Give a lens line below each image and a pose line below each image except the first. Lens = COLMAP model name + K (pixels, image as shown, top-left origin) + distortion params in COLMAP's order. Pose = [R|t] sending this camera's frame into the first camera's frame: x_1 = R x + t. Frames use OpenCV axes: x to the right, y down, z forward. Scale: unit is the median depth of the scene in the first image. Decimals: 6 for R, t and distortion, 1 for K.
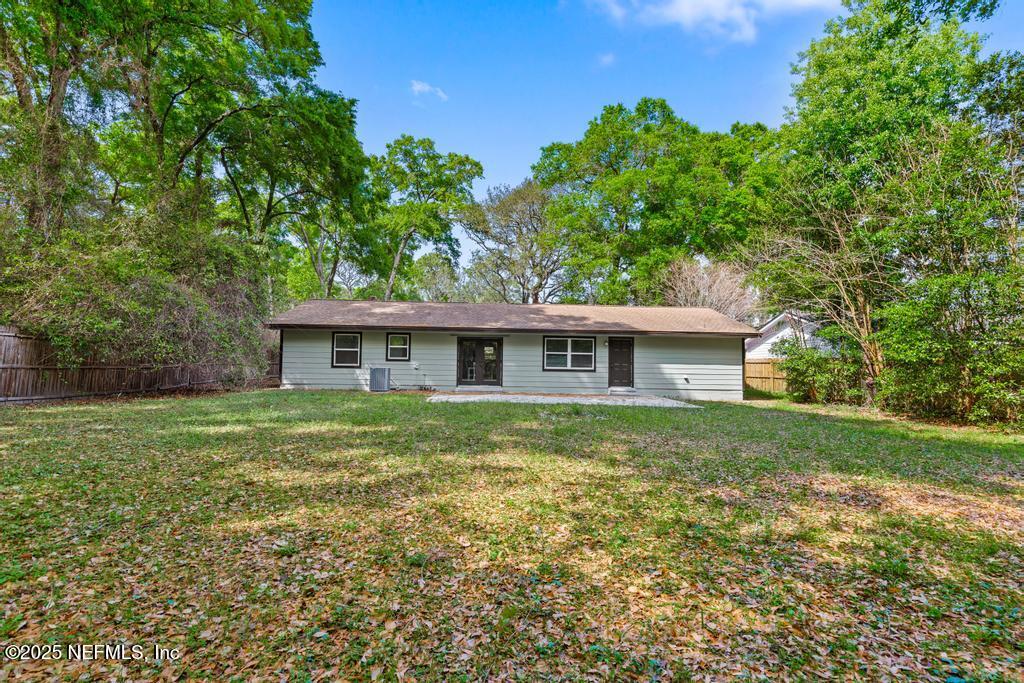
lens RADIAL K [[485.0, 0, 512.0], [0, 485.0, 341.5], [0, 0, 1]] dist [0.002855, -0.000198]
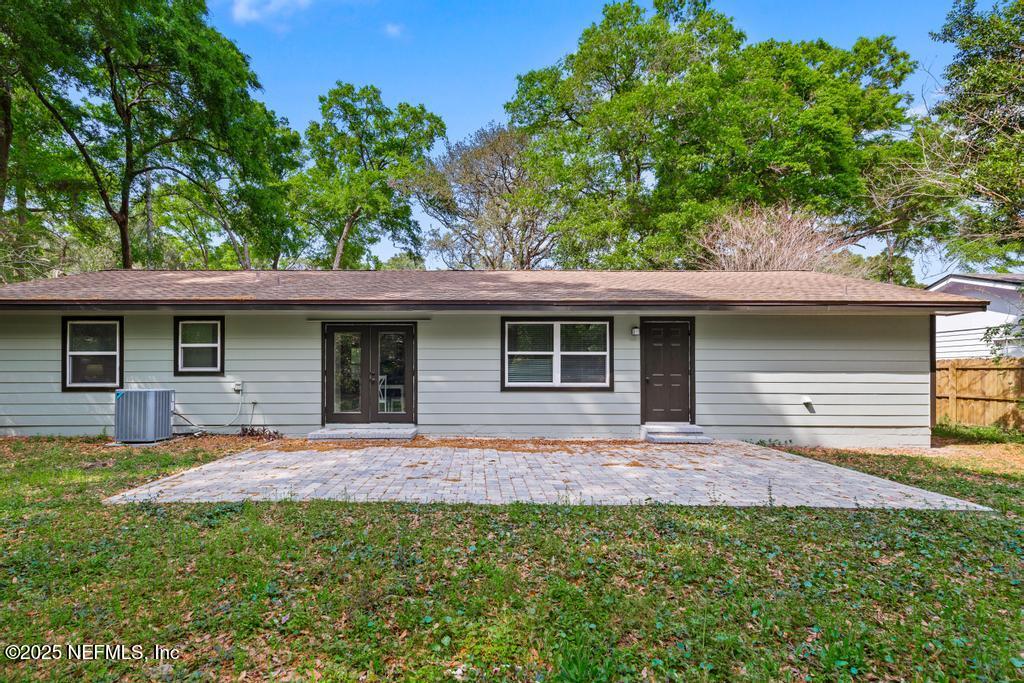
lens RADIAL K [[495.4, 0, 475.5], [0, 495.4, 372.0], [0, 0, 1]] dist [-0.000811, -0.001108]
pose [[0.998322, -0.015795, -0.055708, 0.065018], [0.017675, 0.999285, 0.033420, 0.024594], [0.055141, -0.034349, 0.997888, 0.507227]]
